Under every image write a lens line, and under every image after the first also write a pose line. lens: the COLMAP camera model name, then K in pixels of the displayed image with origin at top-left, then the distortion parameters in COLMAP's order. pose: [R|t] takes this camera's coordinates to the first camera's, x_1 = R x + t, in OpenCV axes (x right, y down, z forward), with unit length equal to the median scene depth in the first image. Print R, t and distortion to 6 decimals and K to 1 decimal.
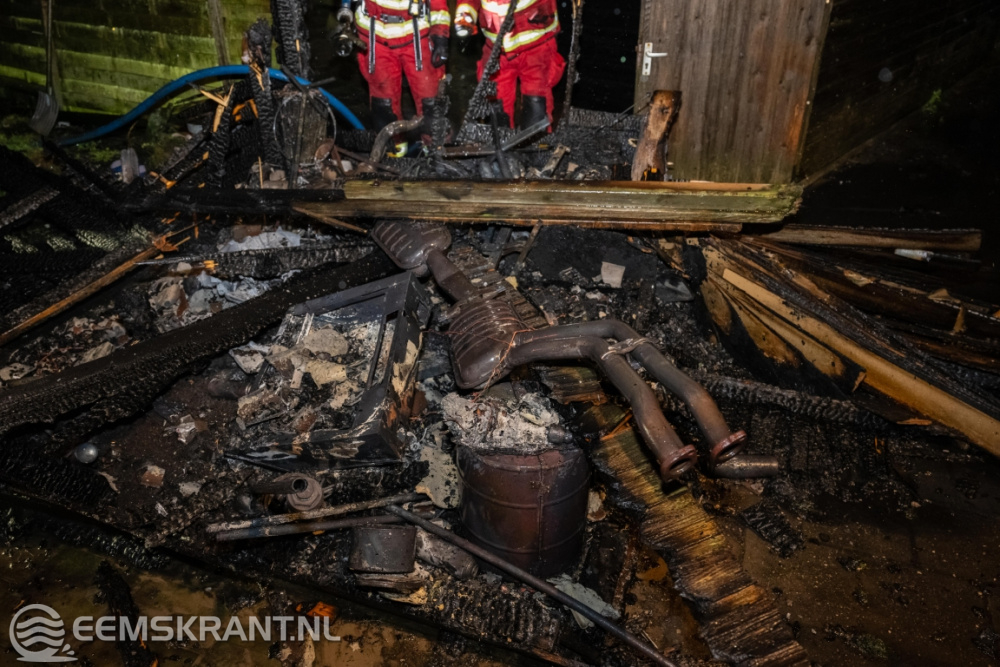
lens RADIAL K [[702.2, 0, 500.8], [0, 702.2, 337.0], [0, 0, 1]] dist [0.002585, -0.001032]
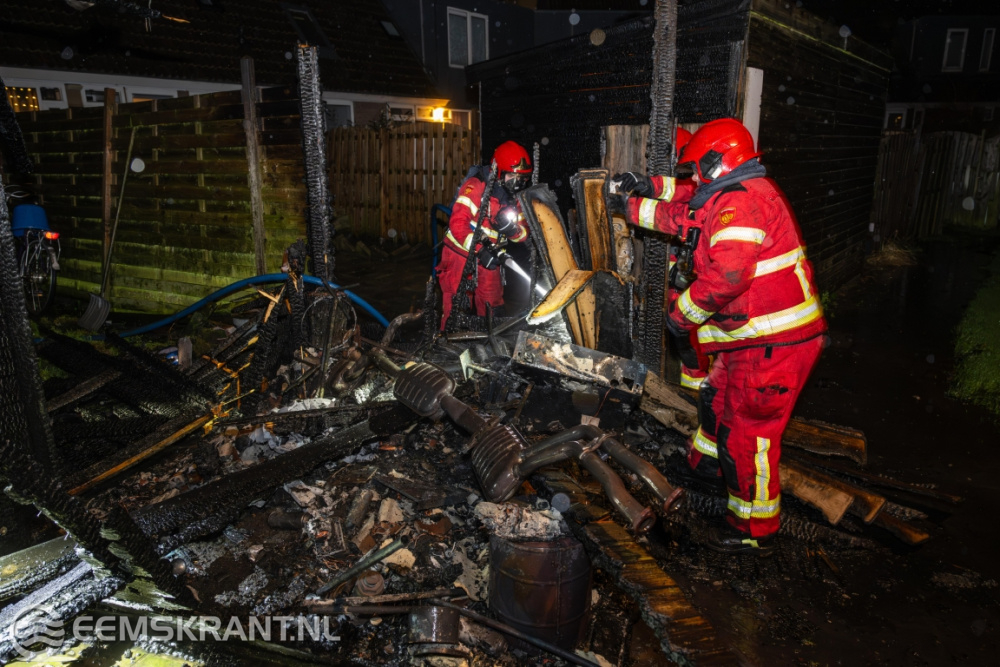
lens RADIAL K [[702.2, 0, 500.8], [0, 702.2, 337.0], [0, 0, 1]] dist [0.002585, -0.001032]
pose [[0.997012, -0.010068, 0.076593, -0.084196], [0.031582, 0.957950, -0.285191, 0.100684], [-0.070501, 0.286758, 0.955405, -0.212226]]
